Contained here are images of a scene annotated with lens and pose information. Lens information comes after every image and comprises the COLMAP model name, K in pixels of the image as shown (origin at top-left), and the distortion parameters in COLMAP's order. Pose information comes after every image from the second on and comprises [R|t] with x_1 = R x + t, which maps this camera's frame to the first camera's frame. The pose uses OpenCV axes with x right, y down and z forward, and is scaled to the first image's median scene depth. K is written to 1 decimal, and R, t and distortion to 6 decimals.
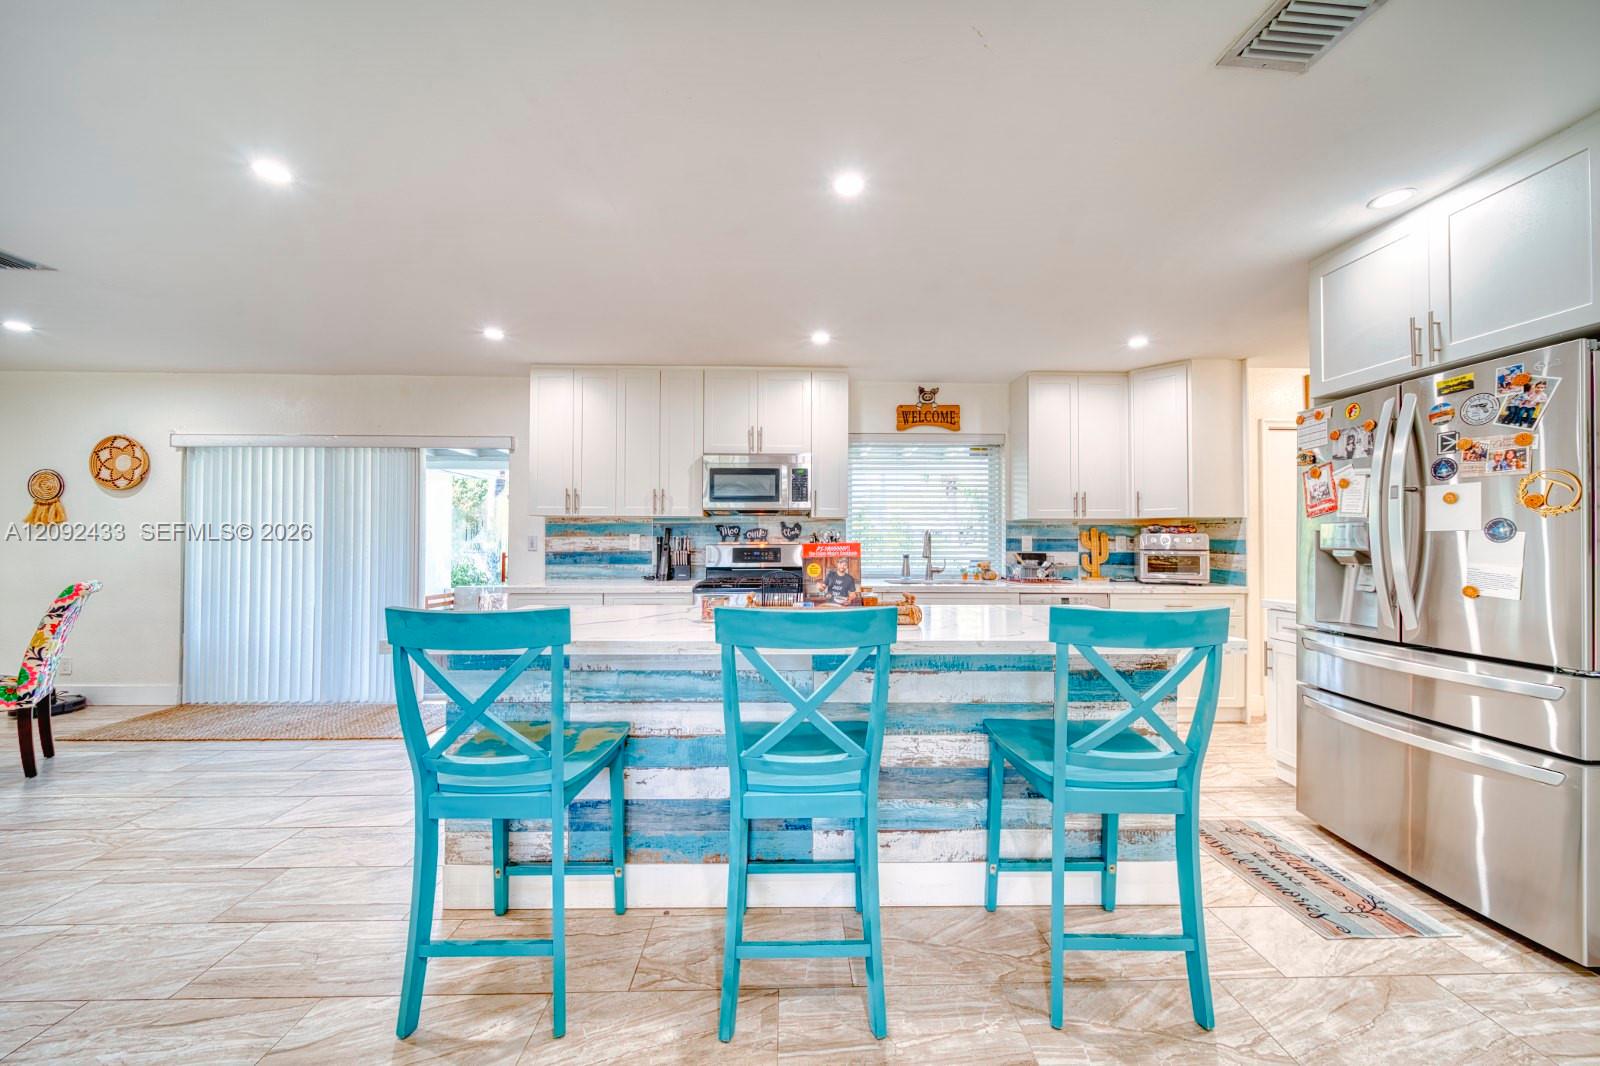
lens RADIAL K [[564.1, 0, 801.6], [0, 564.1, 531.7], [0, 0, 1]] dist [0.002800, -0.002548]
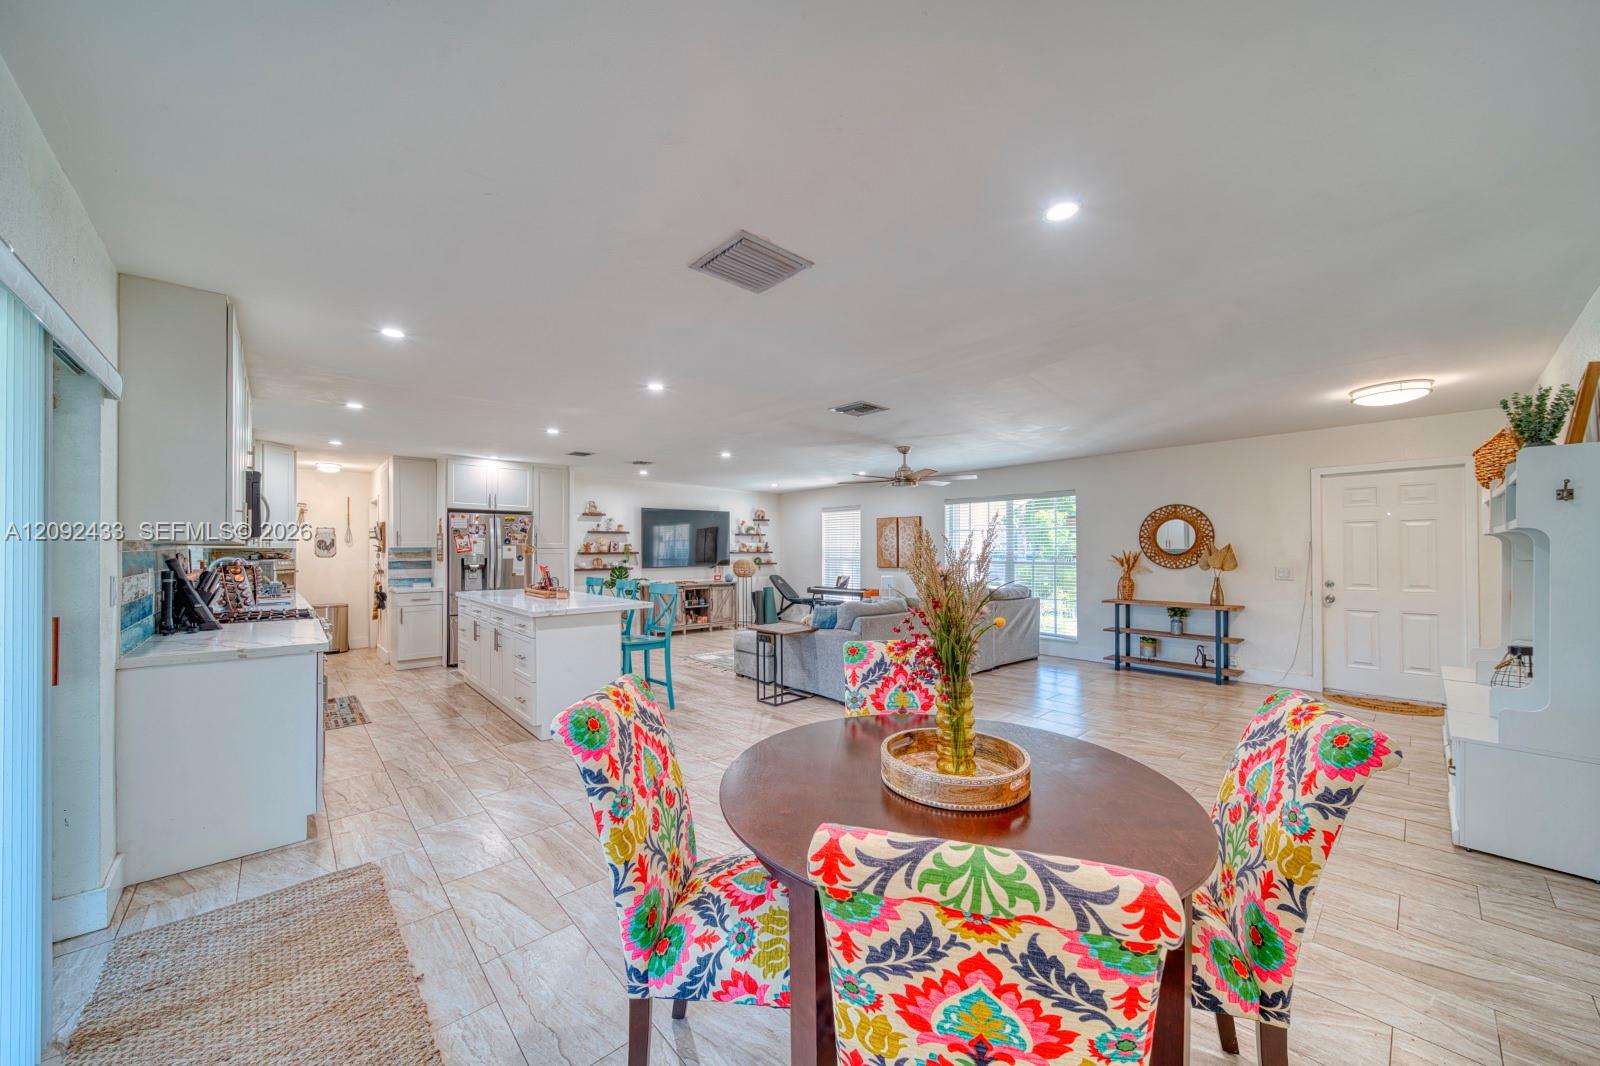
lens RADIAL K [[572.2, 0, 801.1], [0, 572.2, 540.4], [0, 0, 1]] dist [-0.001272, -0.000242]
pose [[-0.654269, 0.013989, 0.756133, -1.301680], [-0.008652, 0.999625, -0.025981, -0.017327], [-0.756213, -0.023540, -0.653902, 0.892185]]
